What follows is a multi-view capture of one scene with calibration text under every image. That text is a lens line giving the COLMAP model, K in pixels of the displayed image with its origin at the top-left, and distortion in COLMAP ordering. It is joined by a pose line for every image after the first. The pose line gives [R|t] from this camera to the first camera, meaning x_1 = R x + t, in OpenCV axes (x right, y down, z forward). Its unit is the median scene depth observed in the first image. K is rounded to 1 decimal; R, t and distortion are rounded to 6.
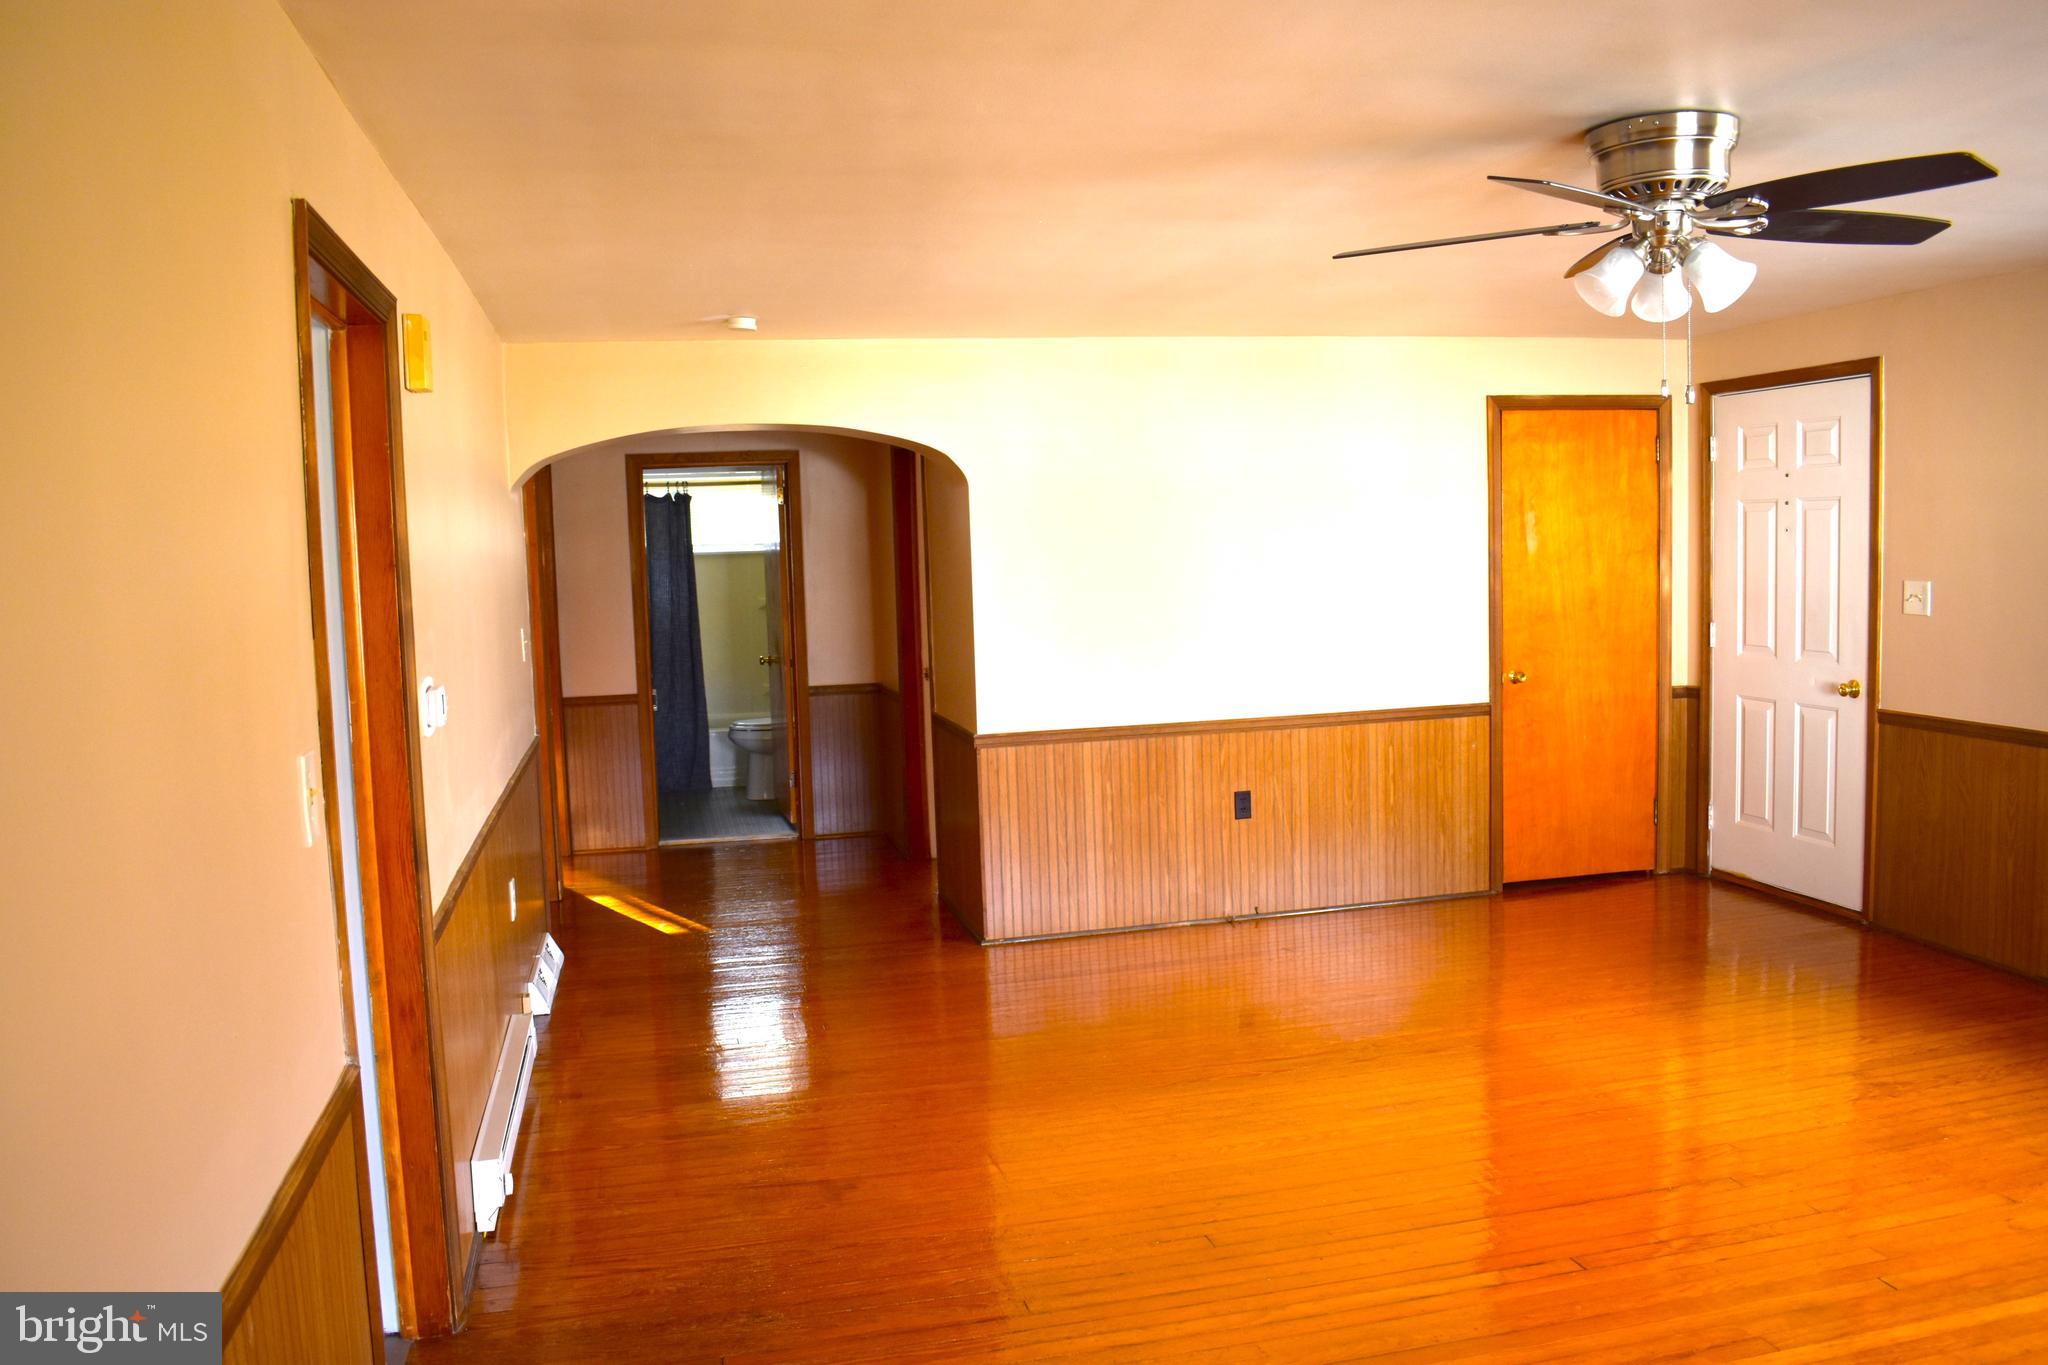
lens RADIAL K [[1595.5, 0, 1025.5], [0, 1595.5, 690.2], [0, 0, 1]] dist [-0.098235, 0.012766]
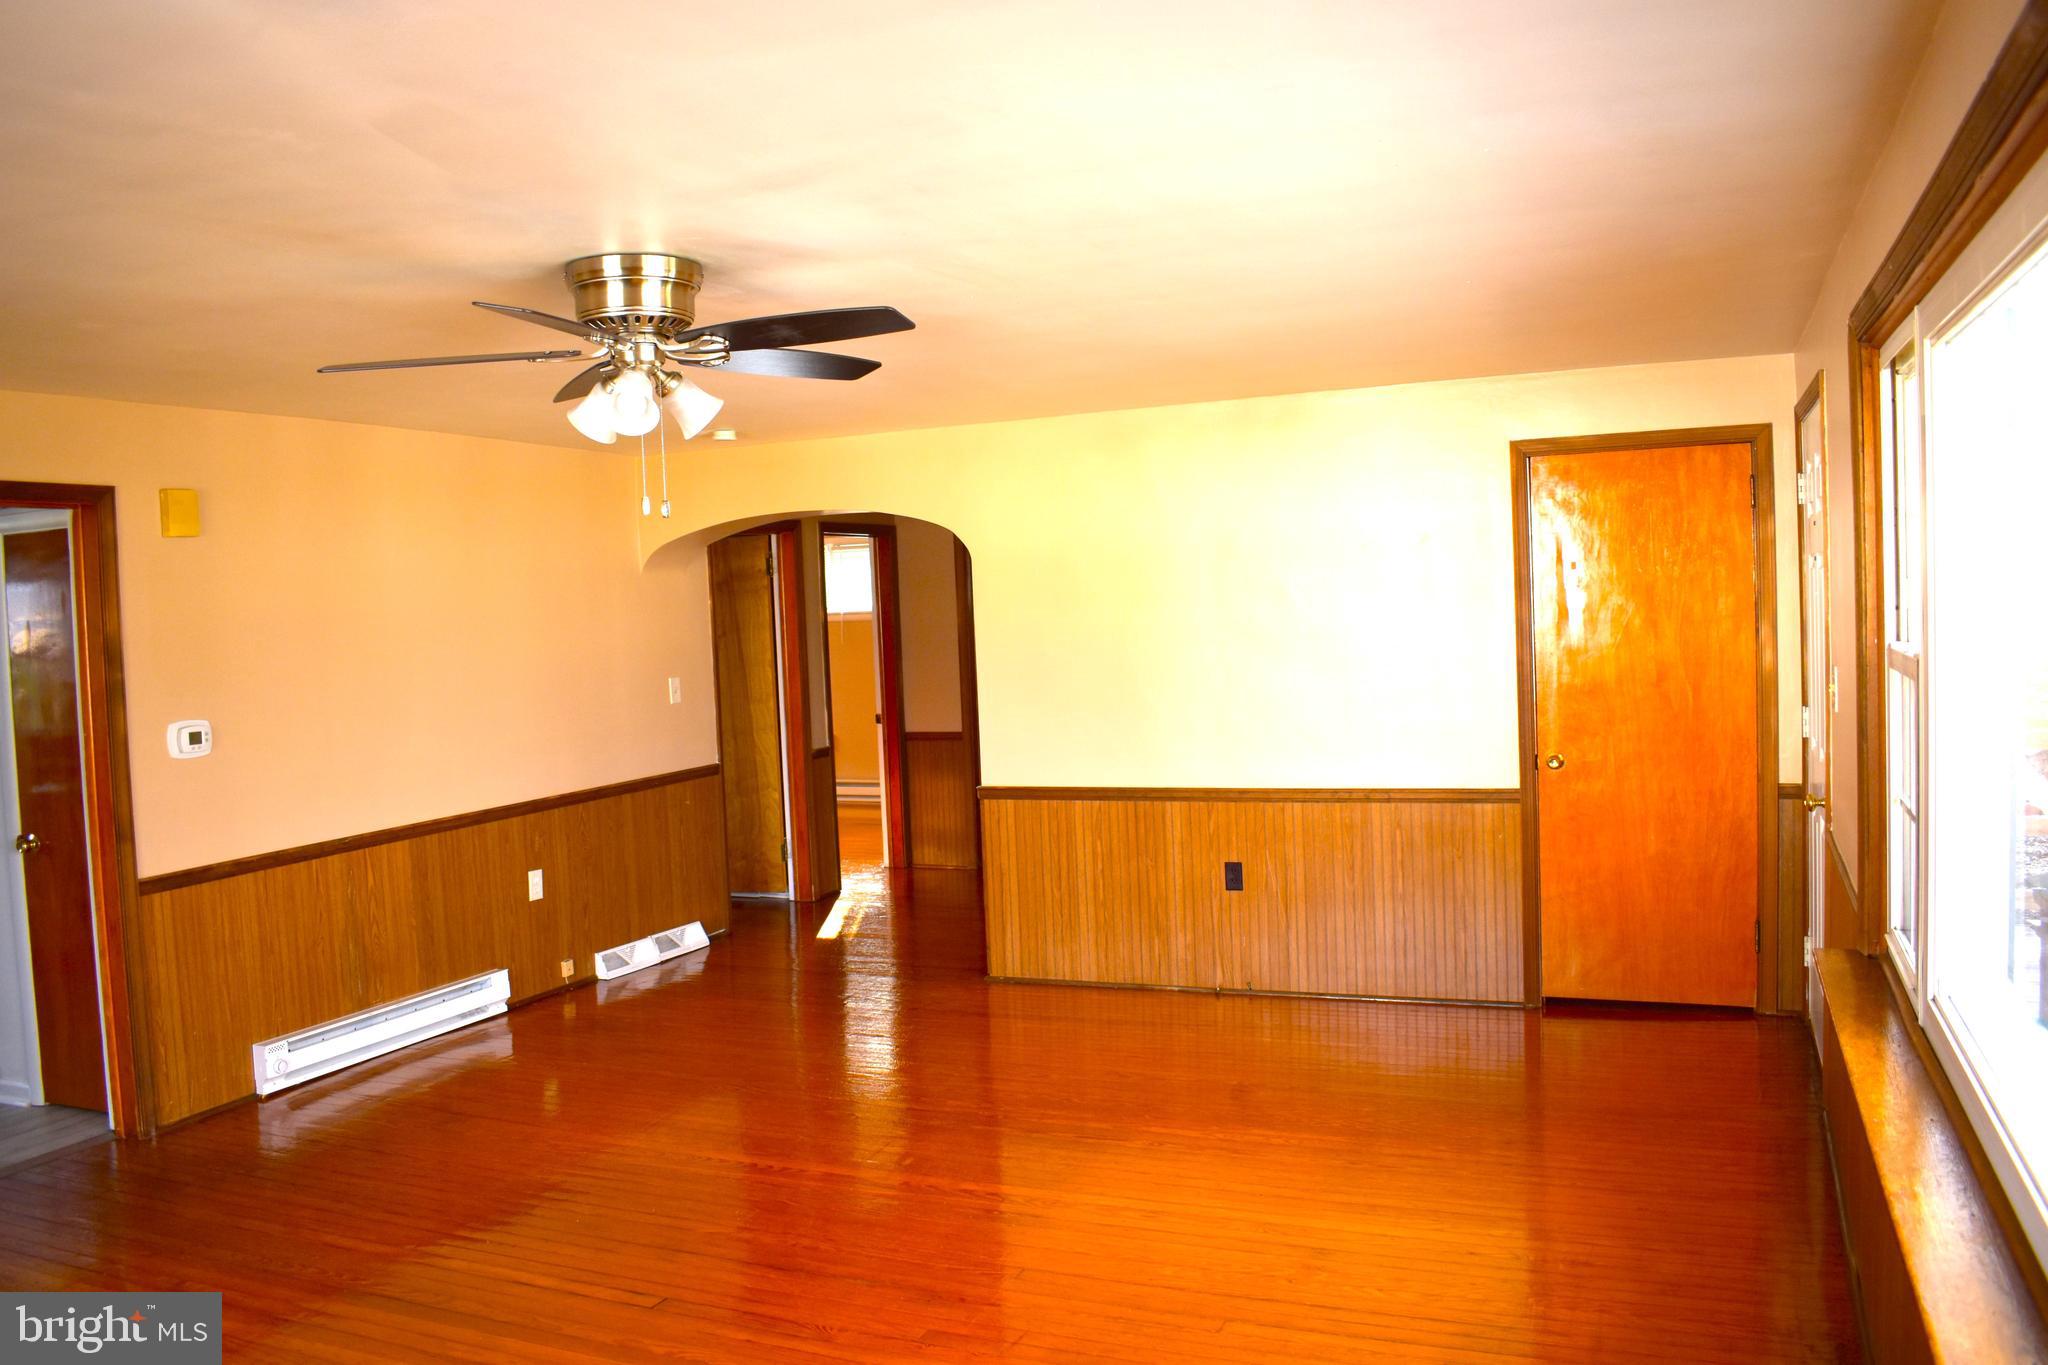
lens RADIAL K [[1595.5, 0, 1021.0], [0, 1595.5, 667.2], [0, 0, 1]] dist [-0.098235, 0.012766]
pose [[0.800871, 0.022315, -0.598421, 0.614080], [-0.040977, 0.999005, -0.017587, -0.033950], [0.597433, 0.038606, 0.800989, 0.133158]]
